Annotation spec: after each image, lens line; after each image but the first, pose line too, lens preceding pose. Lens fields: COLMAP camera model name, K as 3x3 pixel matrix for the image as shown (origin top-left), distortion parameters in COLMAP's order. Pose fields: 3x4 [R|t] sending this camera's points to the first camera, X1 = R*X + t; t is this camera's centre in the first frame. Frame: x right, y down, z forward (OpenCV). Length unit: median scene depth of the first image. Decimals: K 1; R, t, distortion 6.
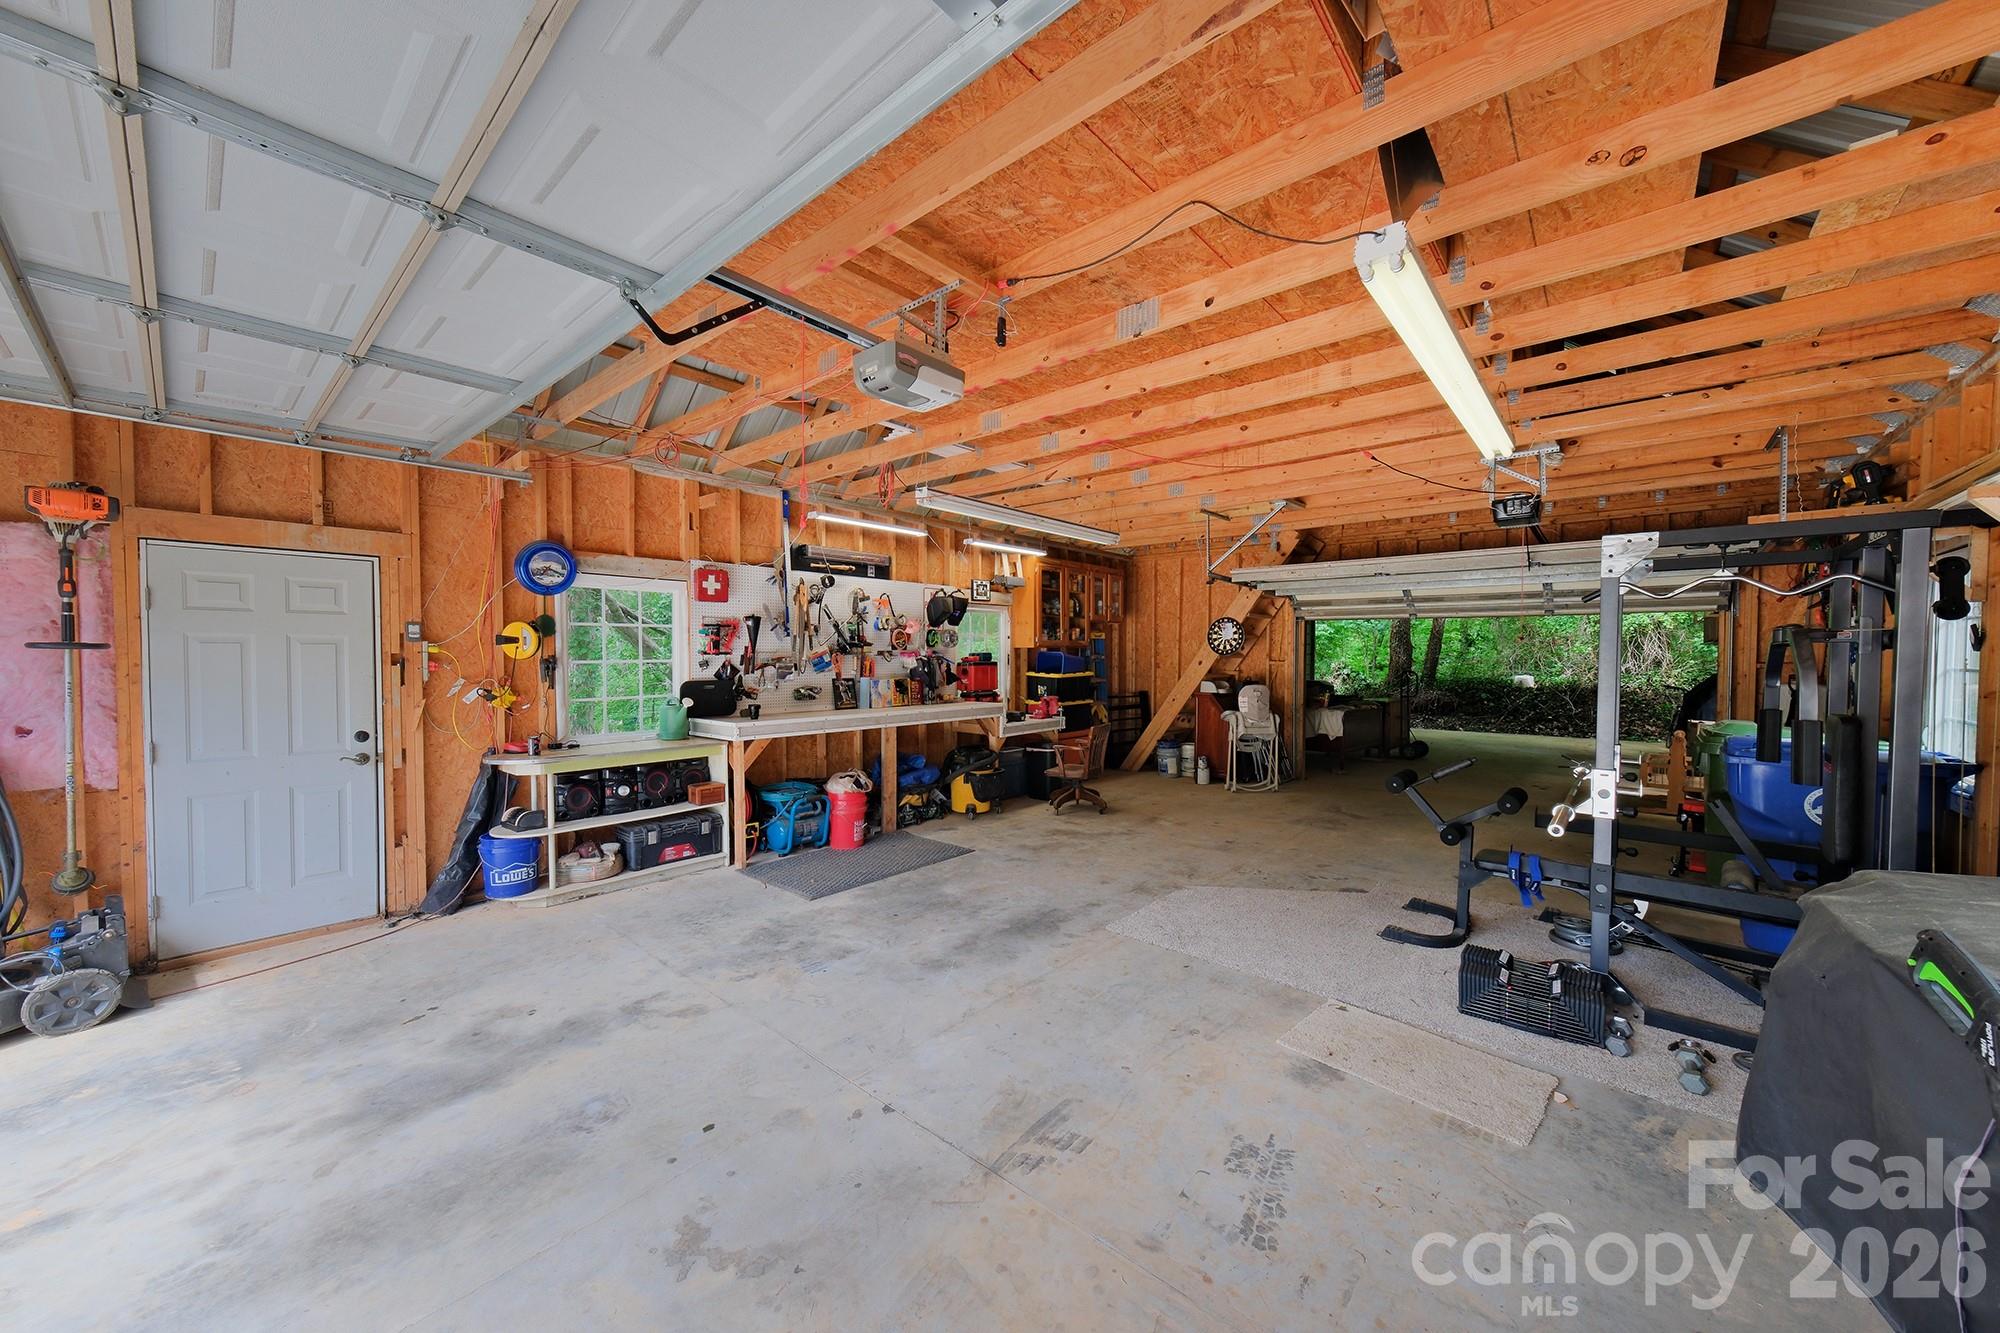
lens RADIAL K [[715.0, 0, 997.1], [0, 715.0, 670.7], [0, 0, 1]] dist [-0.010467, 0.007395]
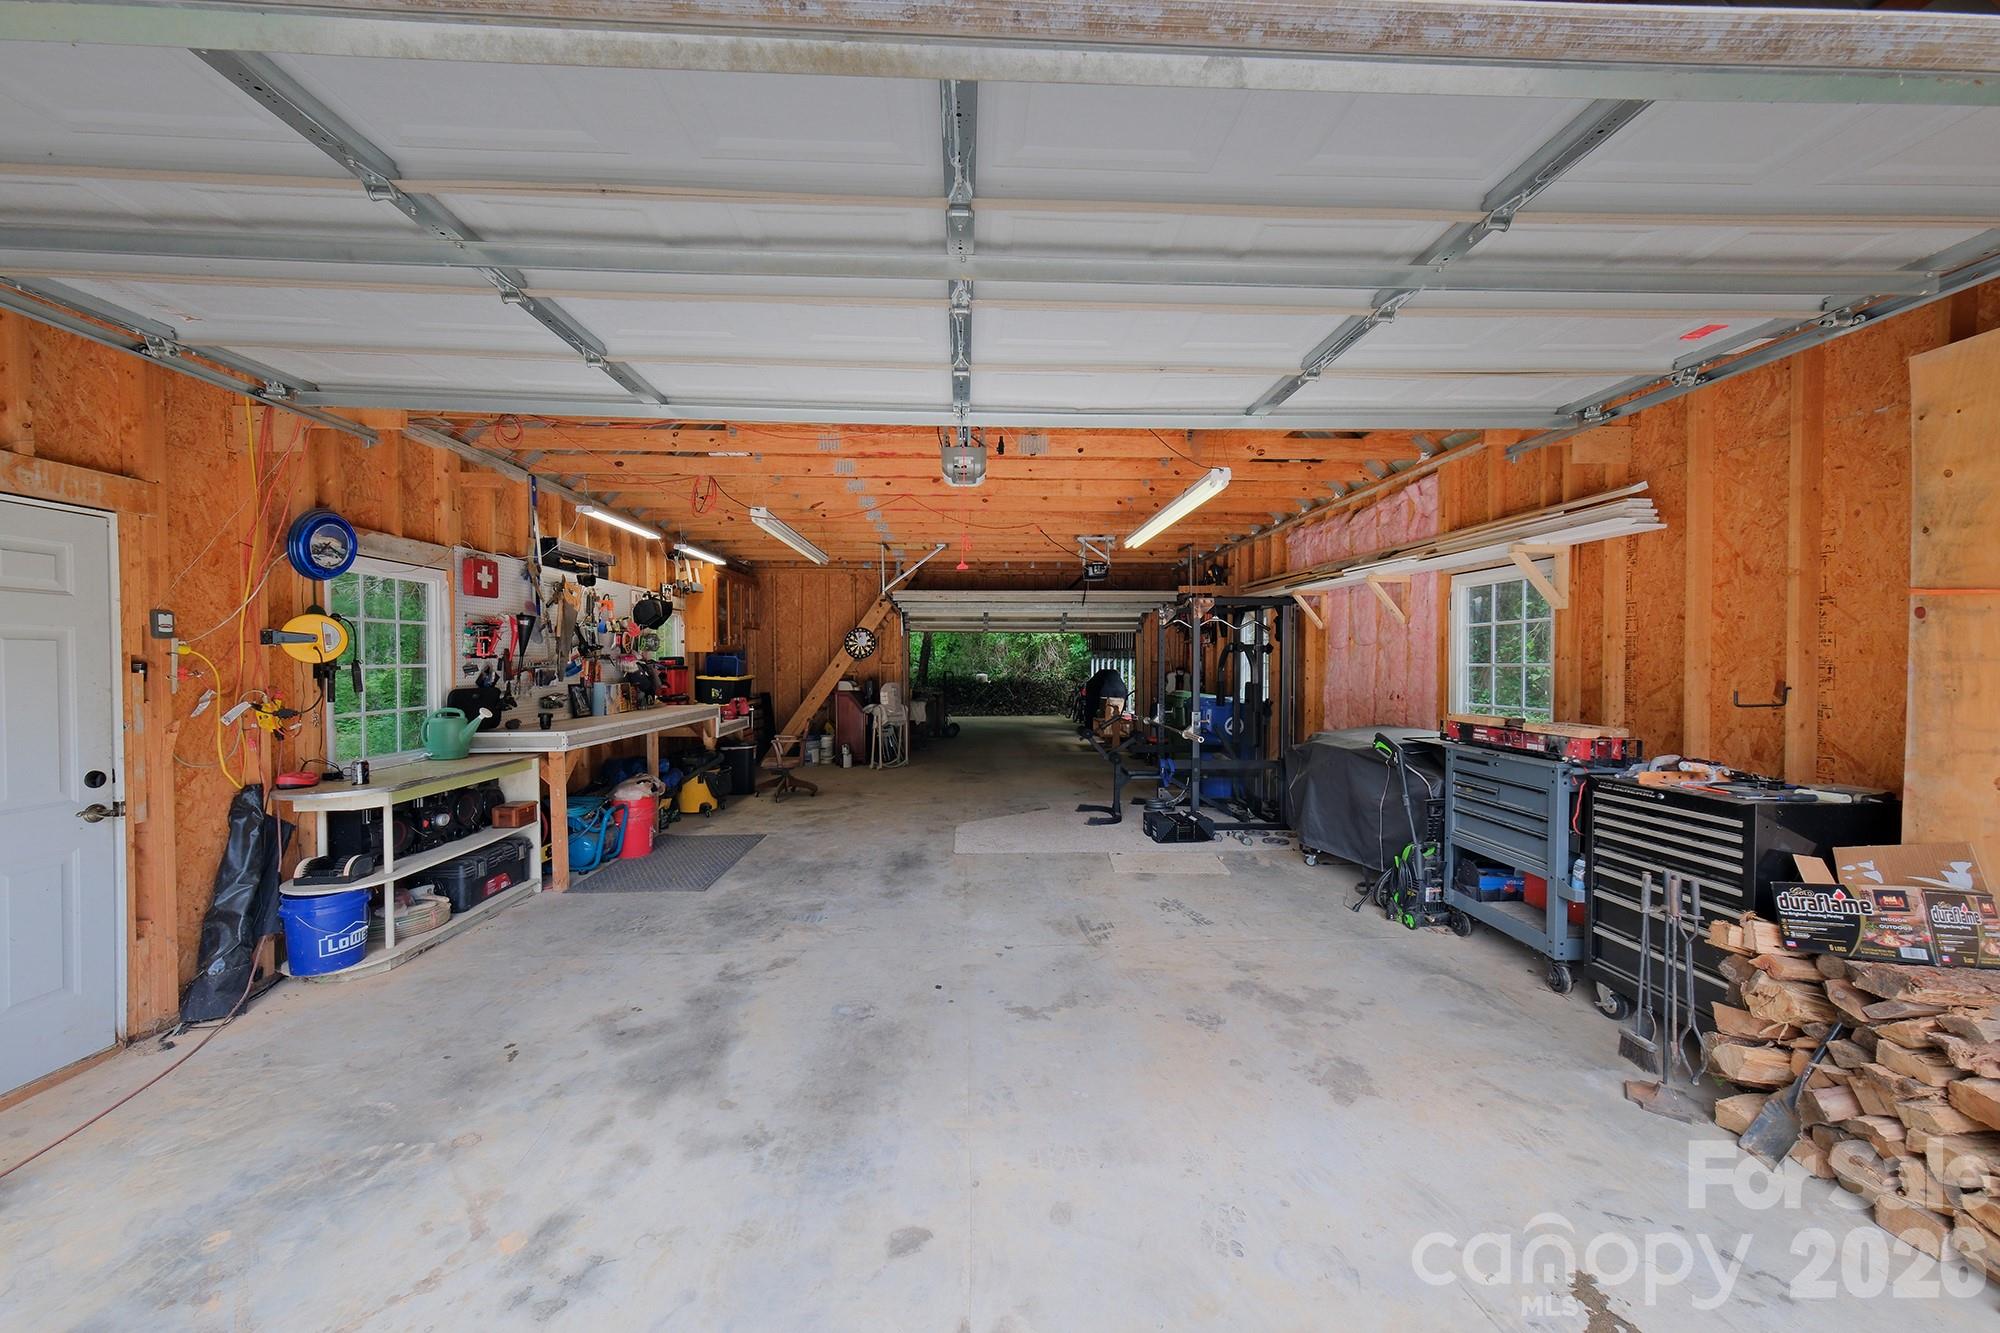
lens RADIAL K [[715.0, 0, 997.1], [0, 715.0, 670.7], [0, 0, 1]] dist [-0.010467, 0.007395]
pose [[0.721331, -0.013870, 0.692451, -0.628363], [0.019757, 0.999805, -0.000555, 0.006430], [-0.692309, 0.014082, 0.721464, -0.057570]]
